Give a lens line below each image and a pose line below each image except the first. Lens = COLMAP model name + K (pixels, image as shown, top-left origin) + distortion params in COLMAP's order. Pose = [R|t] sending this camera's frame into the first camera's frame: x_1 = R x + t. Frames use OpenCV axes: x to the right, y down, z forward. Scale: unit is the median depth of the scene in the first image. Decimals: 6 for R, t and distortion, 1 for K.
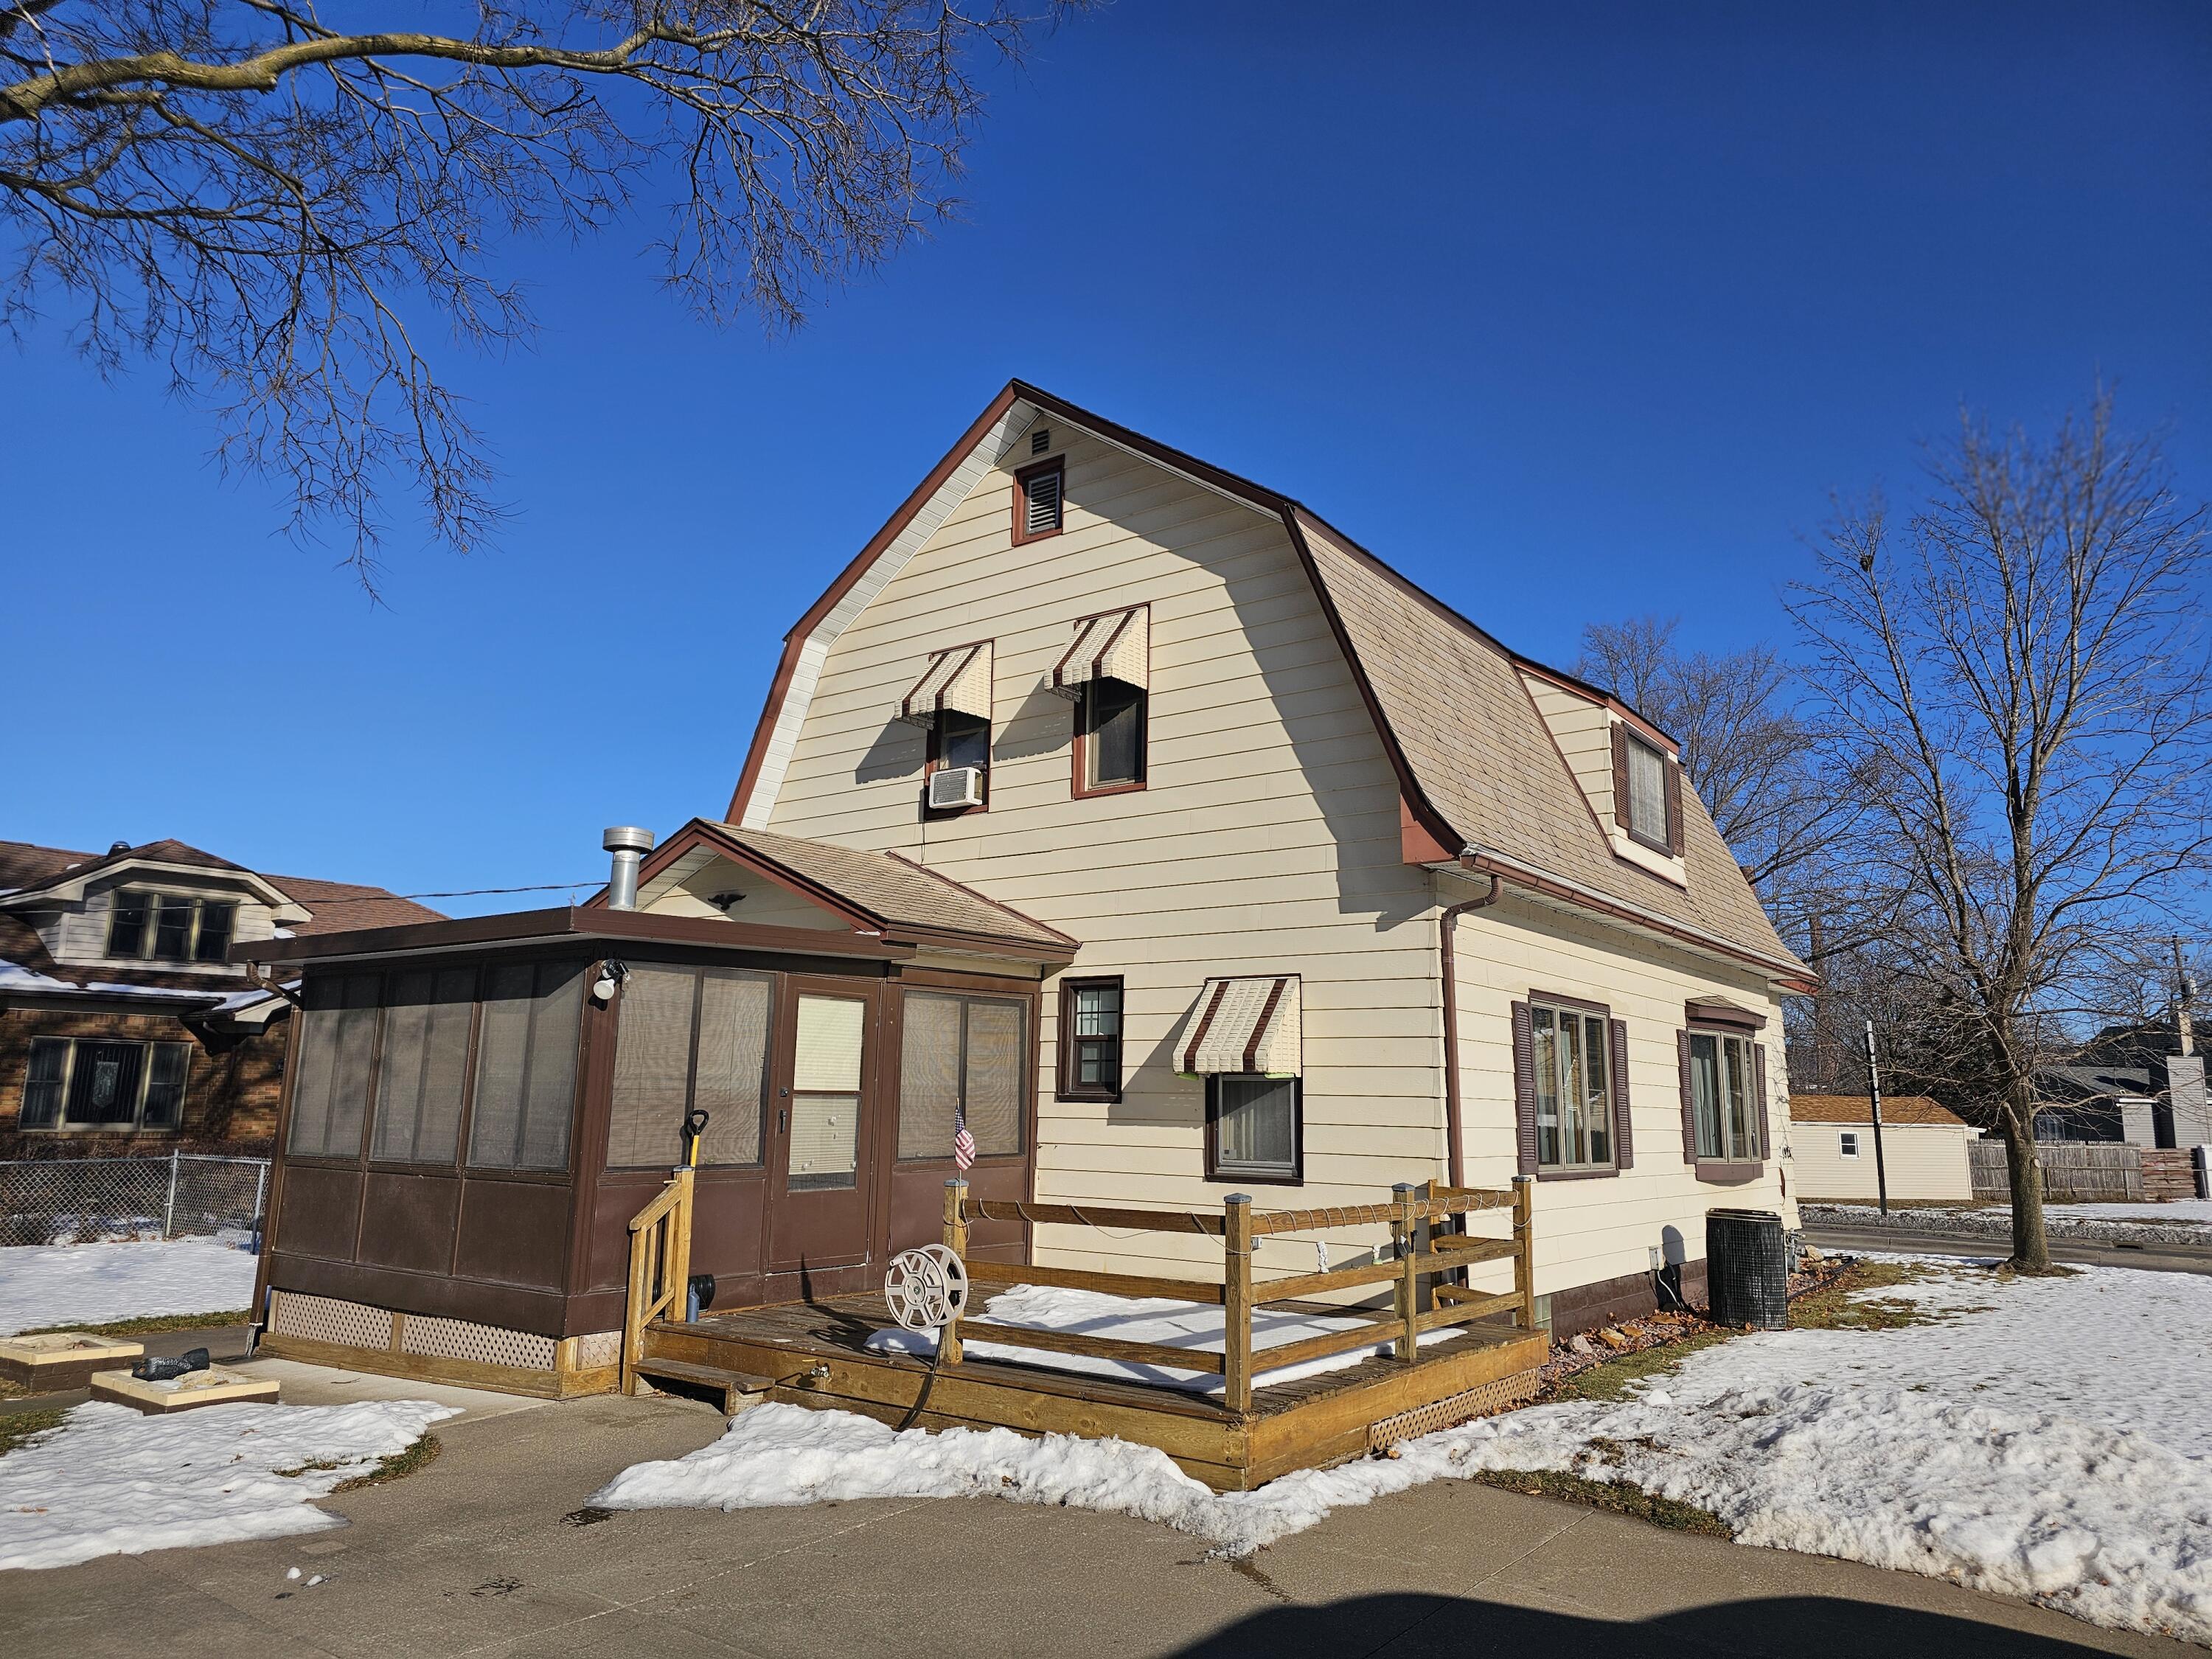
lens RADIAL K [[1470.4, 0, 1045.1], [0, 1470.4, 777.6], [0, 0, 1]] dist [0.060994, -0.006941]
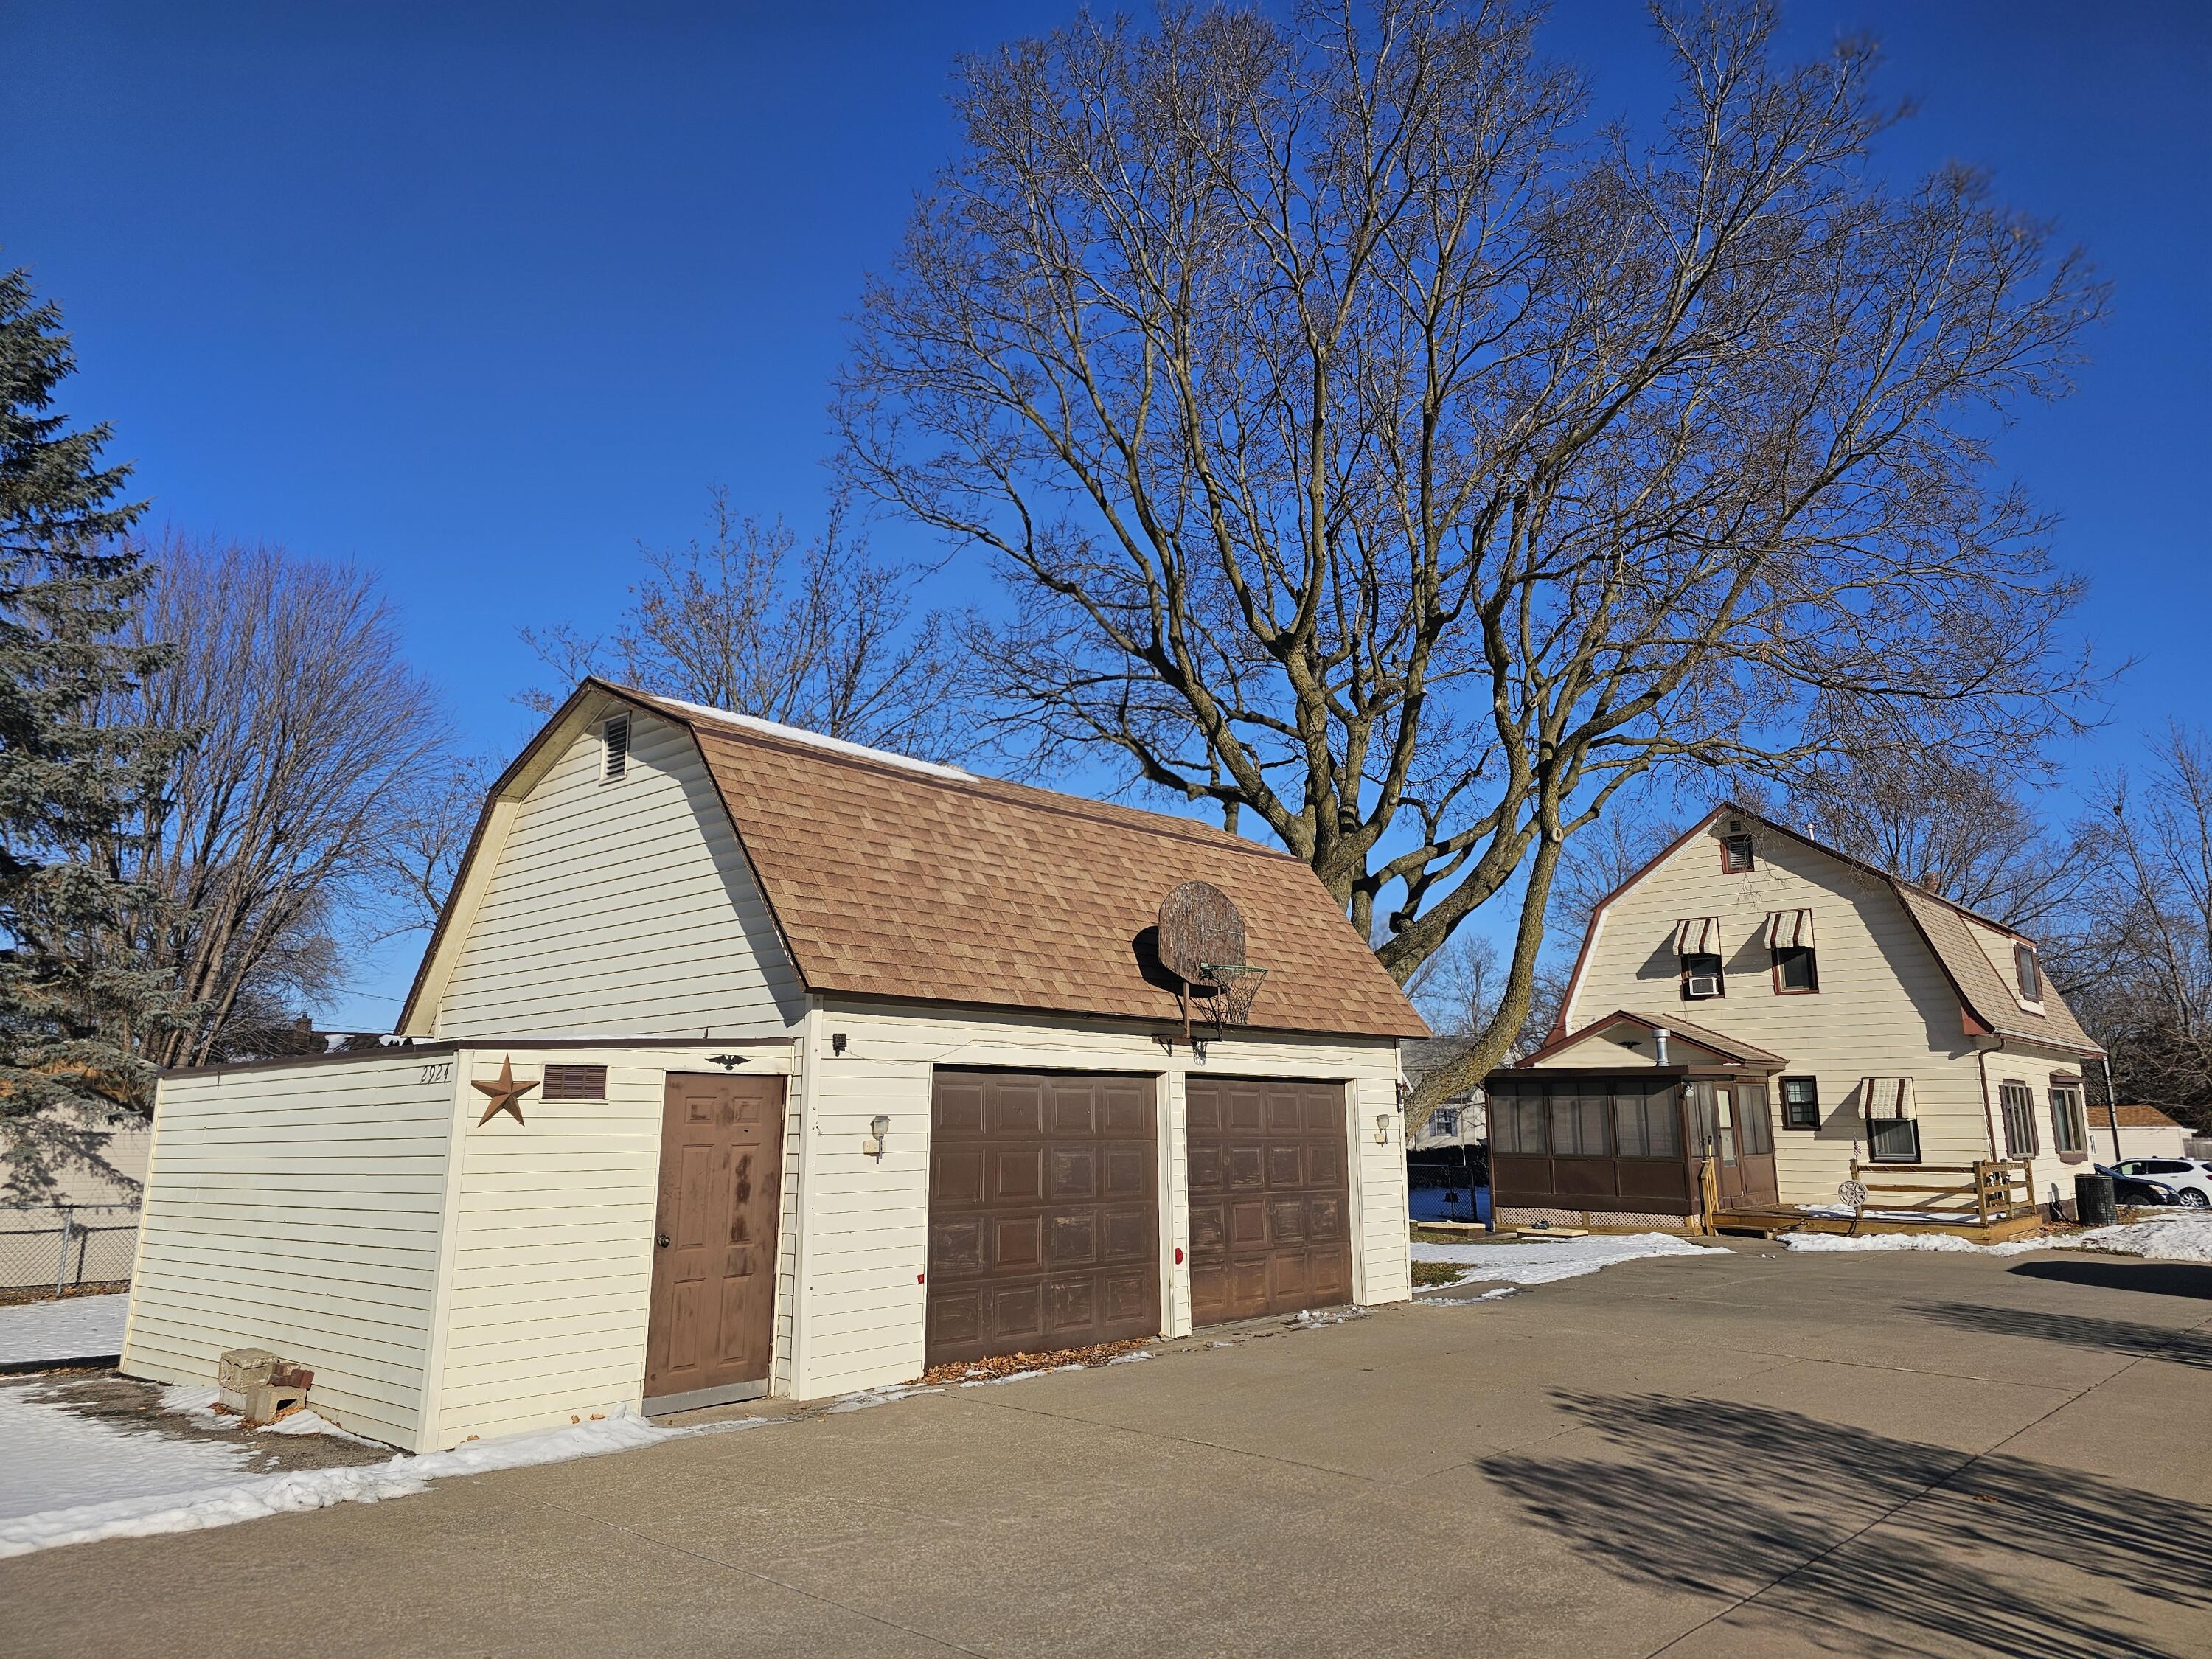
lens RADIAL K [[1470.4, 0, 1118.7], [0, 1470.4, 792.2], [0, 0, 1]] dist [0.060994, -0.006941]
pose [[0.998164, -0.036150, -0.048609, -0.887757], [0.036004, 0.999344, -0.003871, -0.332991], [0.048717, 0.002114, 0.998810, -1.366737]]
